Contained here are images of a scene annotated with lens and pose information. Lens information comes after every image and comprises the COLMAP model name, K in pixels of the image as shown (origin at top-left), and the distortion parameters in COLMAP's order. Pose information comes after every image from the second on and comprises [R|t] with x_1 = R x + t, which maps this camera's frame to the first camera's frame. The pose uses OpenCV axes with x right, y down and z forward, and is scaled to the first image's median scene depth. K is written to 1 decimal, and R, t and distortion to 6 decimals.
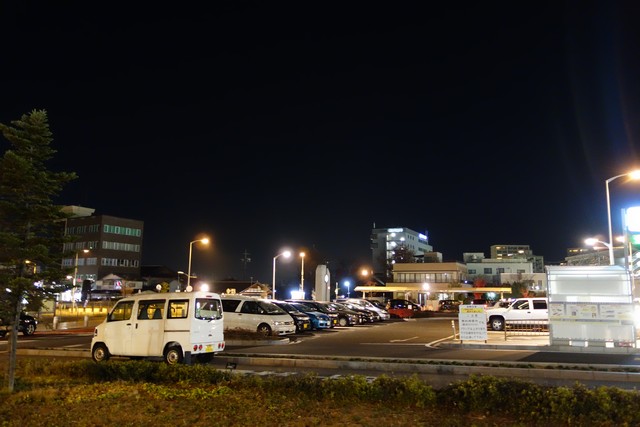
lens RADIAL K [[506.8, 0, 317.2], [0, 506.8, 212.0], [0, 0, 1]] dist [0.002476, 0.007797]
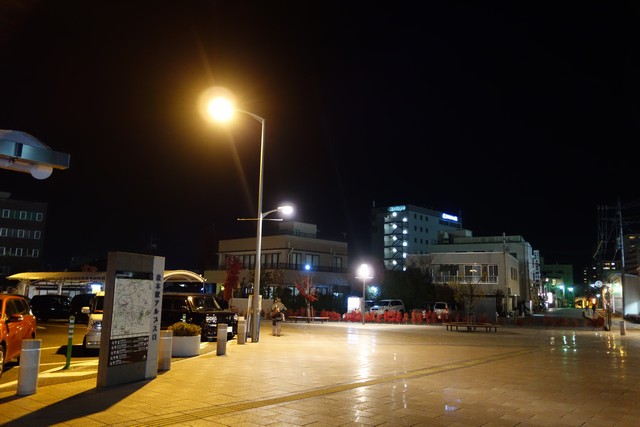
lens RADIAL K [[506.8, 0, 320.9], [0, 506.8, 211.0], [0, 0, 1]] dist [0.002476, 0.007797]
pose [[0.964749, -0.037190, -0.260531, 0.244987], [0.037133, 0.999297, -0.005141, 0.039655], [0.260539, -0.004715, 0.965452, 0.223035]]
